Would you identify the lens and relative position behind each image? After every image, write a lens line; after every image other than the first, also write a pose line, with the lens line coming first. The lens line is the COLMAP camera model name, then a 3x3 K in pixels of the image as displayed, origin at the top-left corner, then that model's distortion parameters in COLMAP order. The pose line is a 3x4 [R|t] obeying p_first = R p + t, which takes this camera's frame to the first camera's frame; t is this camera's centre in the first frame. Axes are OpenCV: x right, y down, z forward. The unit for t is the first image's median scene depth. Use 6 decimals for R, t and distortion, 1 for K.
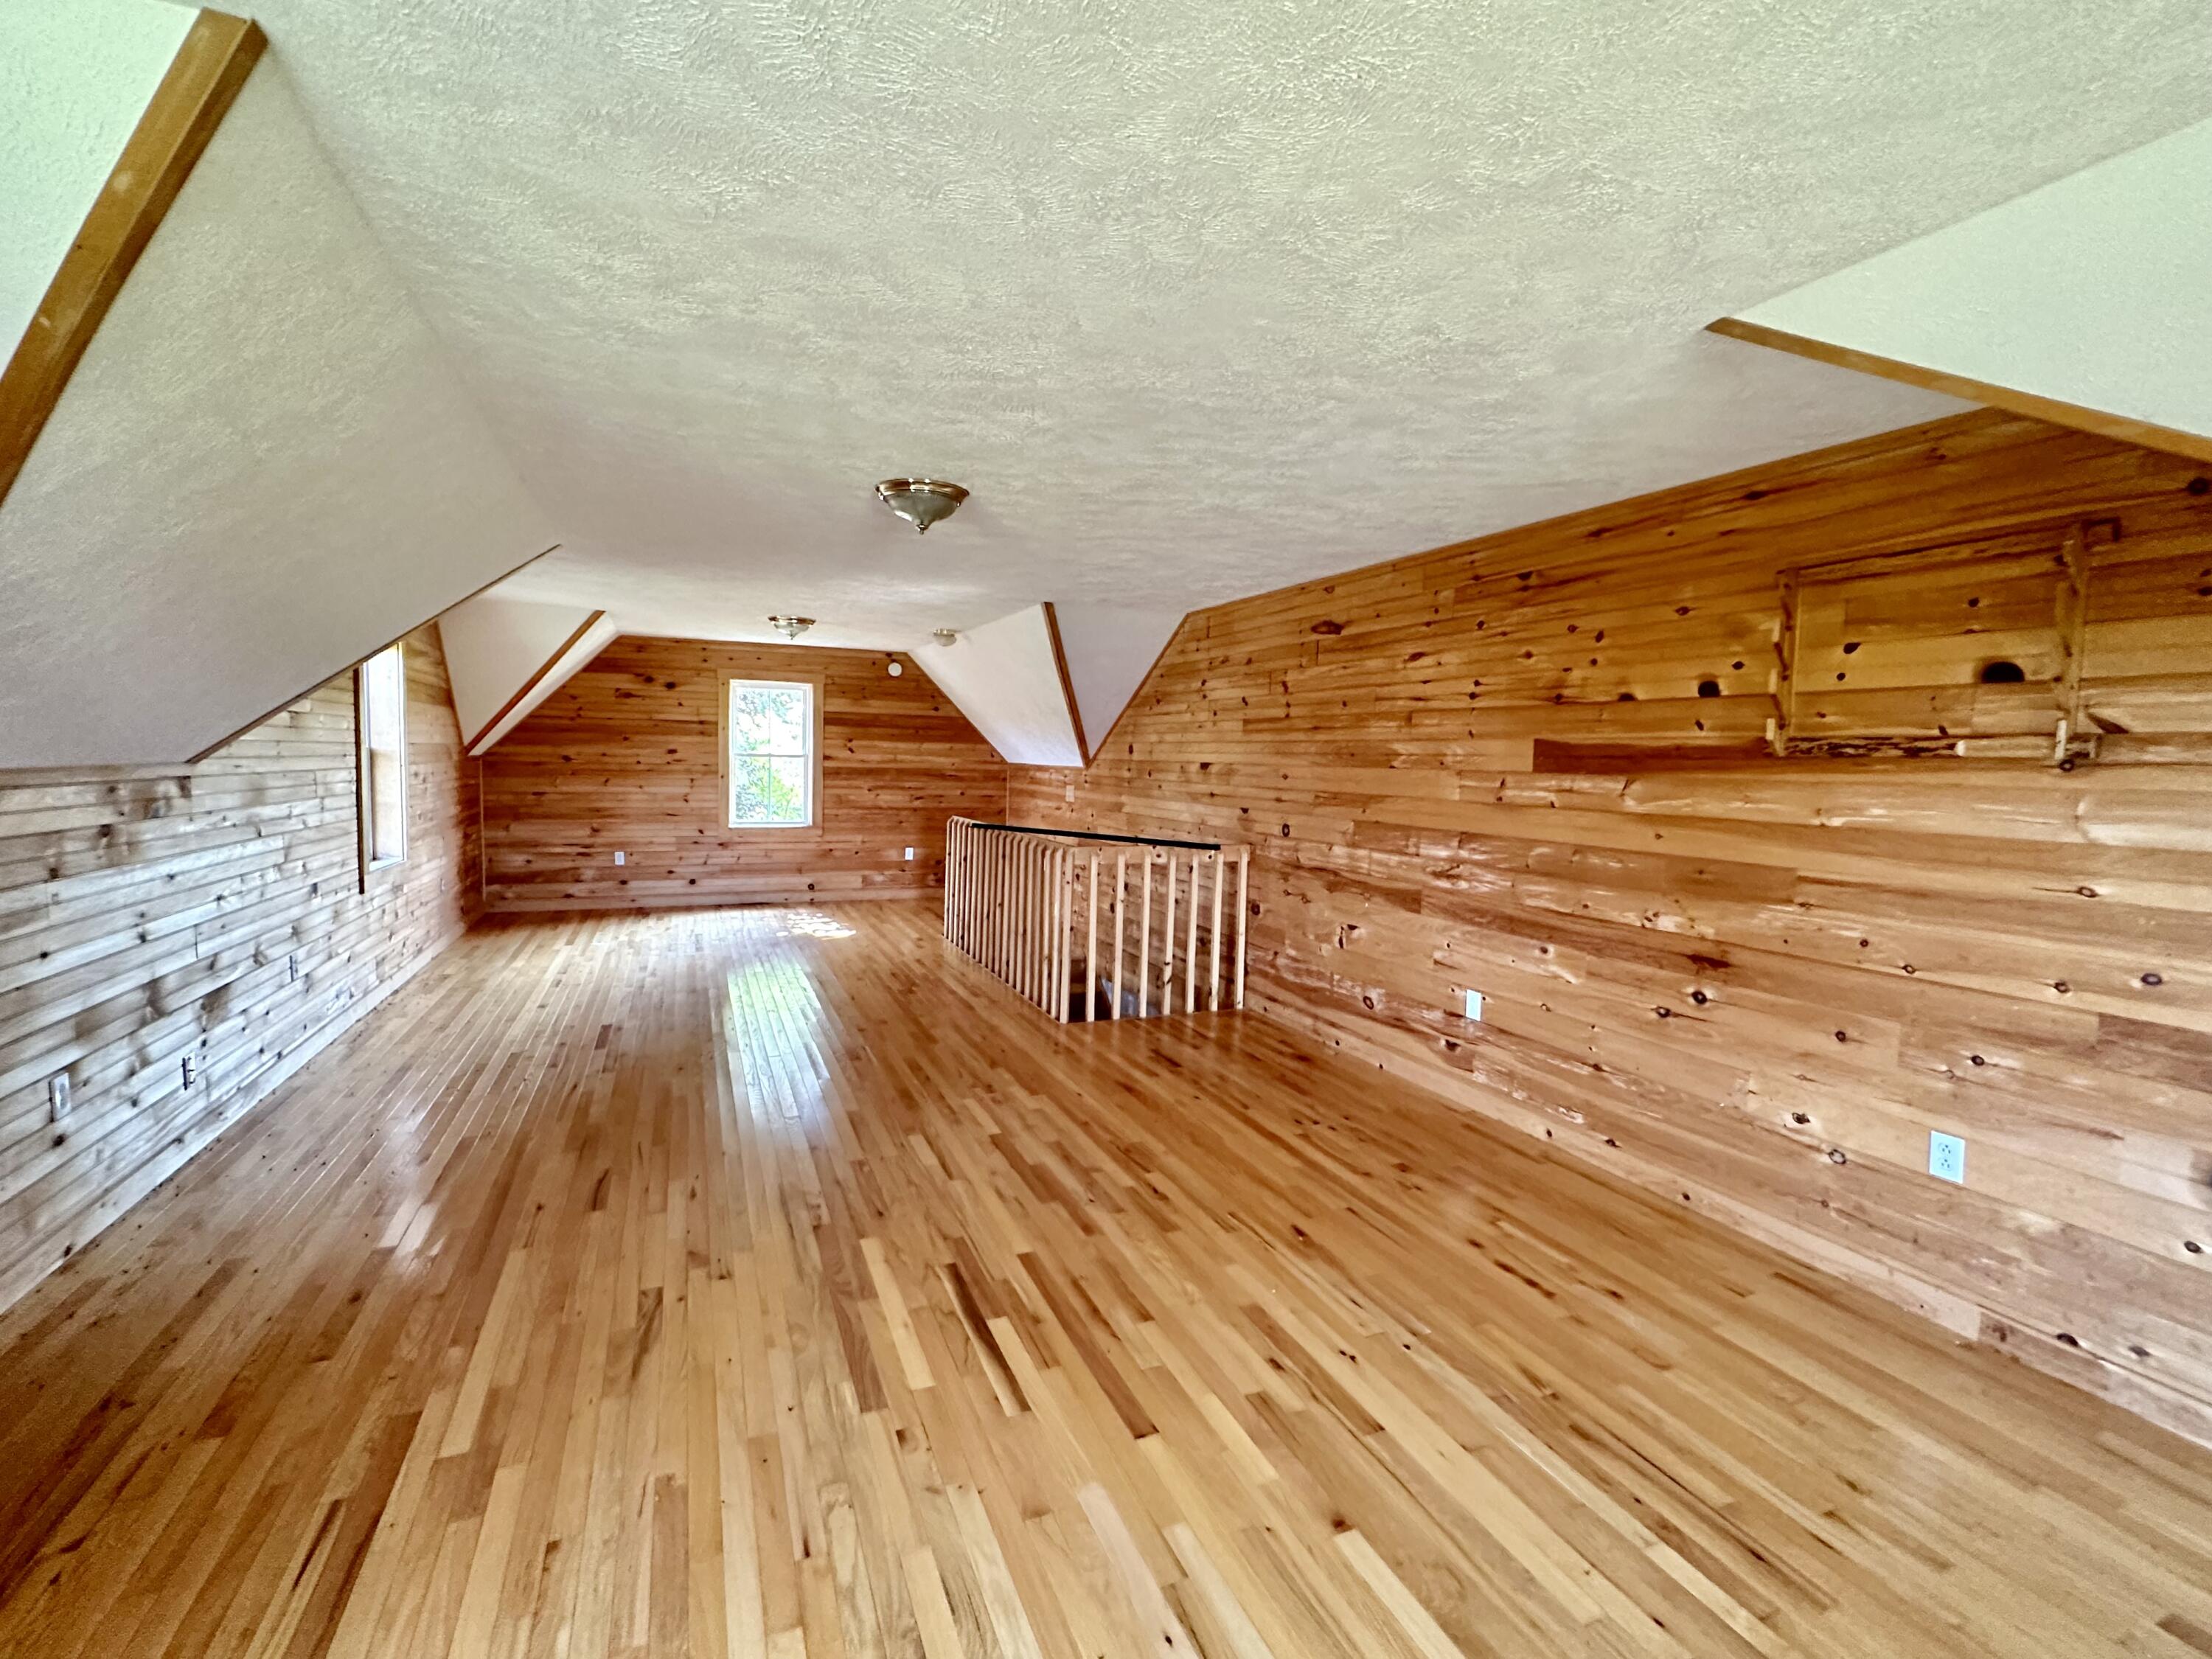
lens RADIAL K [[972.6, 0, 1106.0], [0, 972.6, 829.5], [0, 0, 1]] dist [-0.000913, -0.000004]
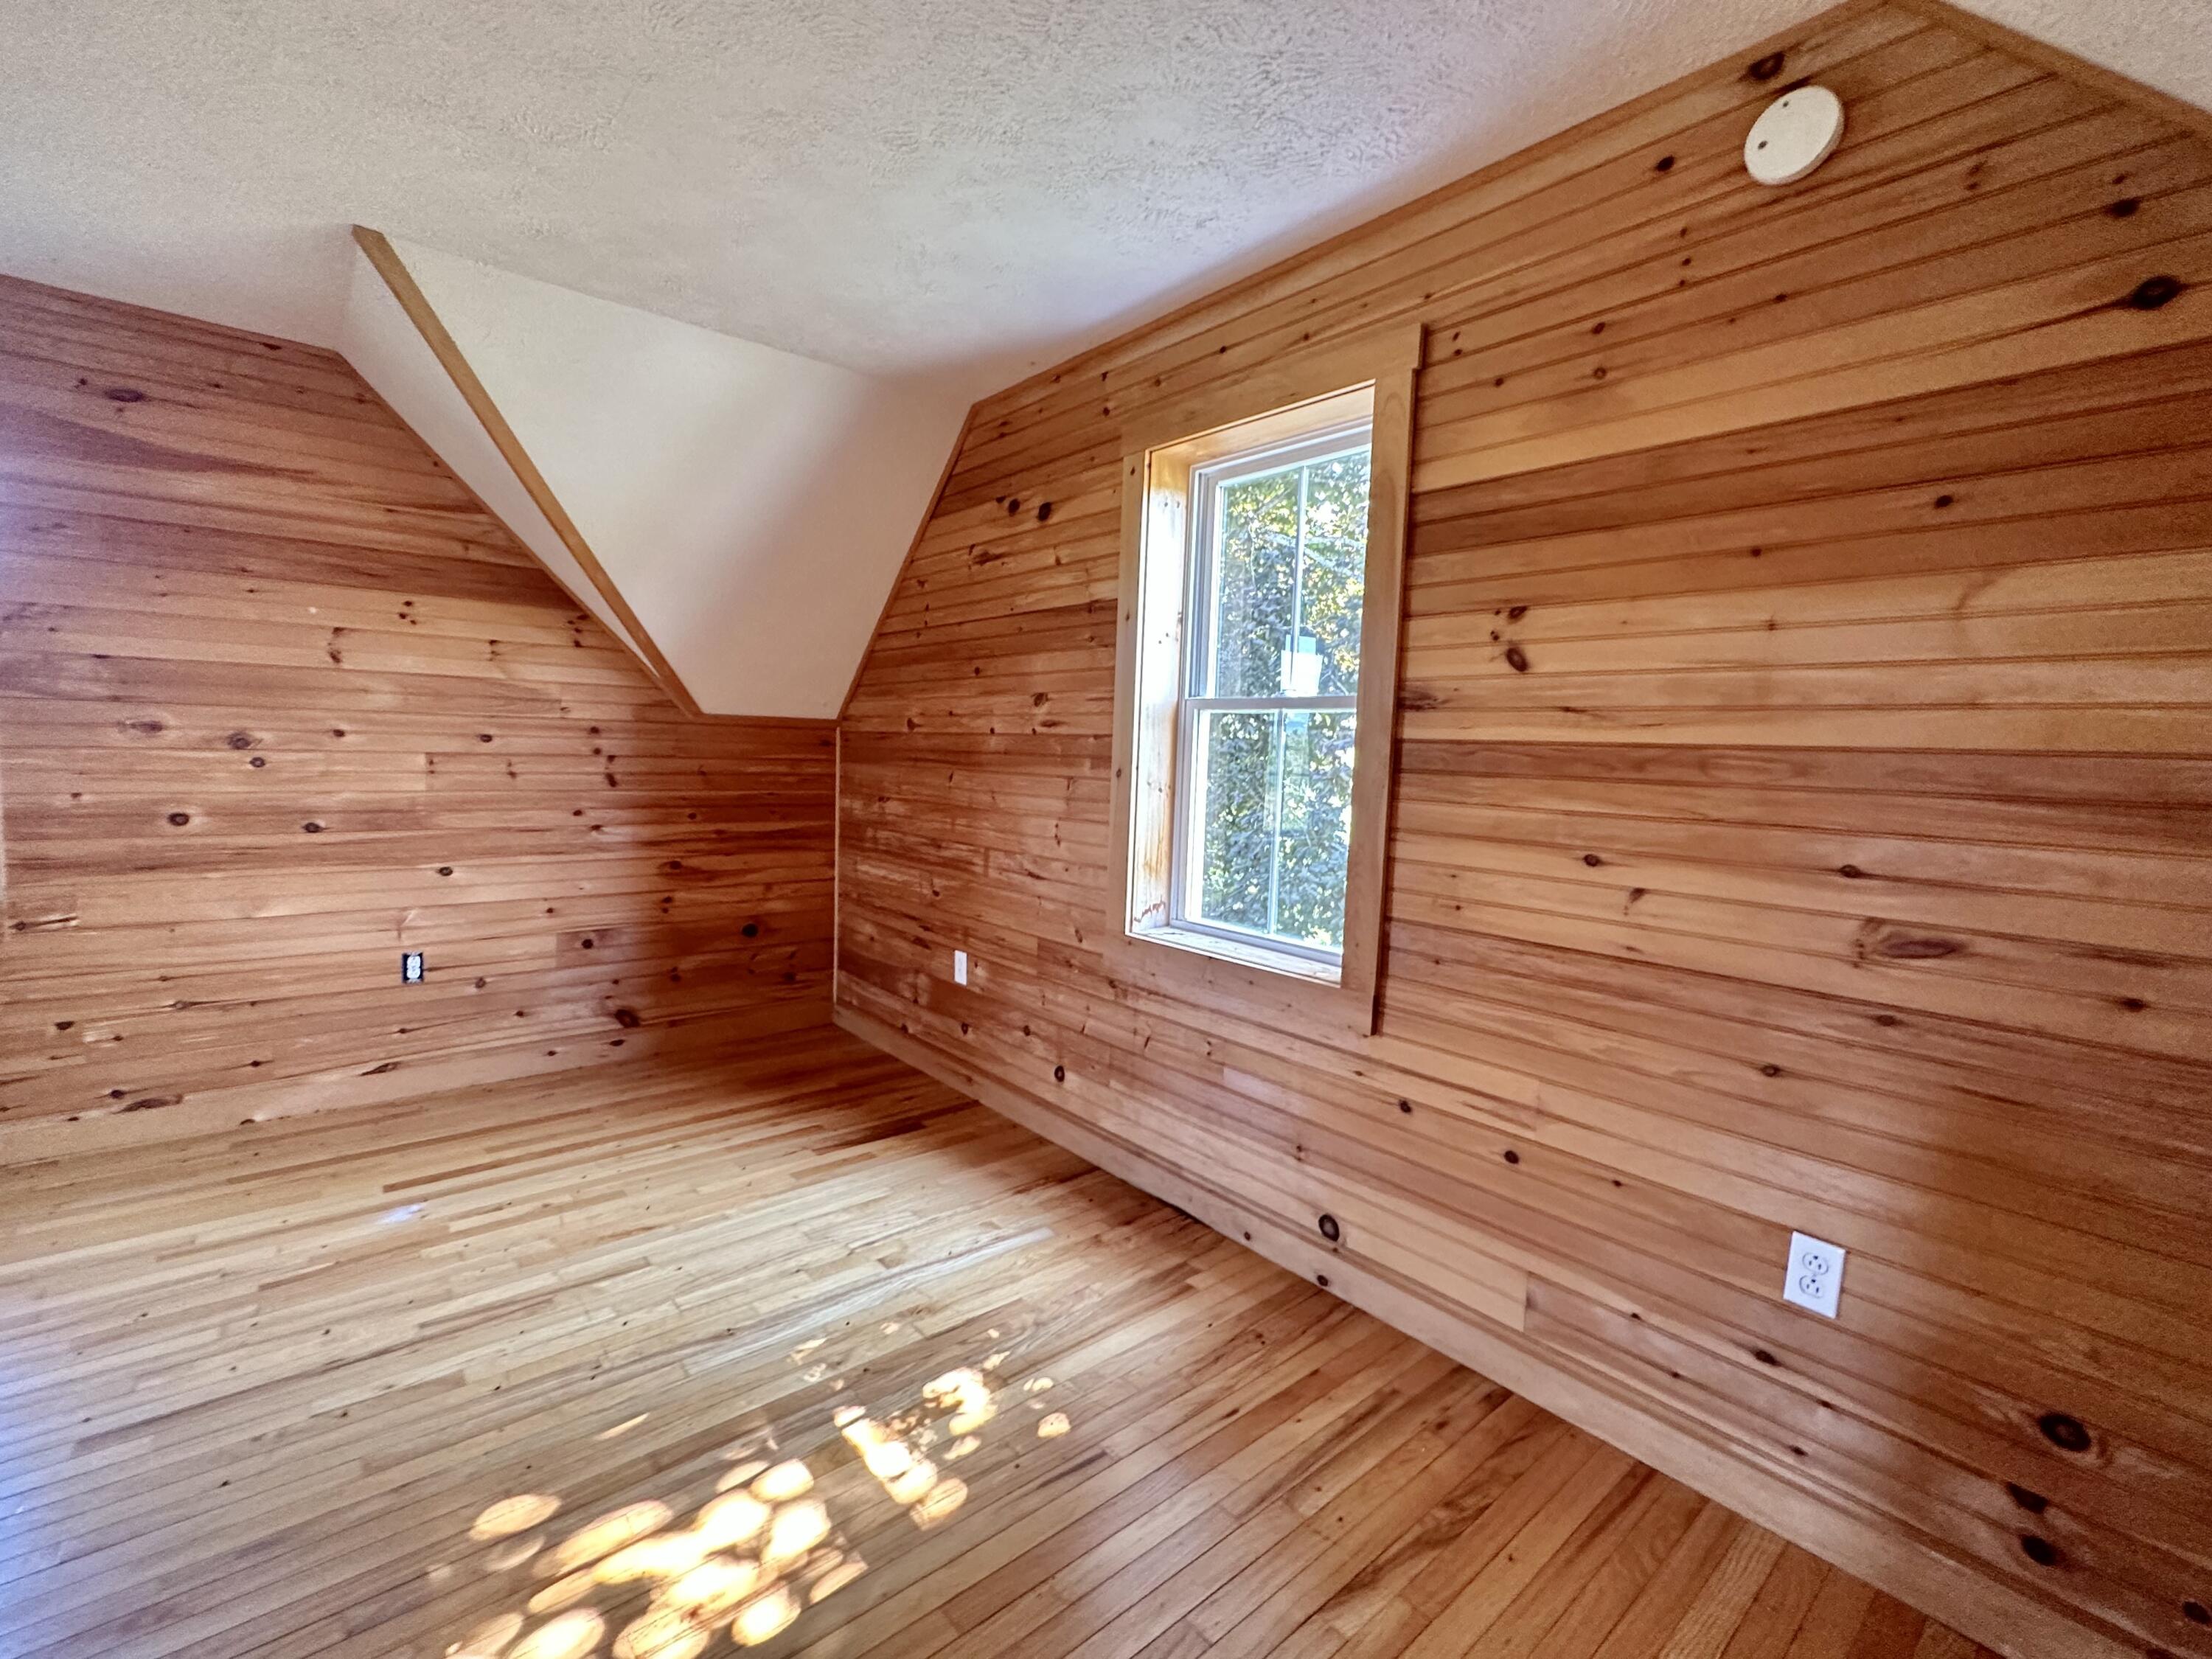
lens RADIAL K [[972.6, 0, 1106.0], [0, 972.6, 829.5], [0, 0, 1]] dist [-0.000913, -0.000004]
pose [[0.296496, 0.069405, -0.952509, -0.095341], [-0.092778, 0.994732, 0.043602, -0.050010], [0.950517, 0.075445, 0.301373, 0.907126]]
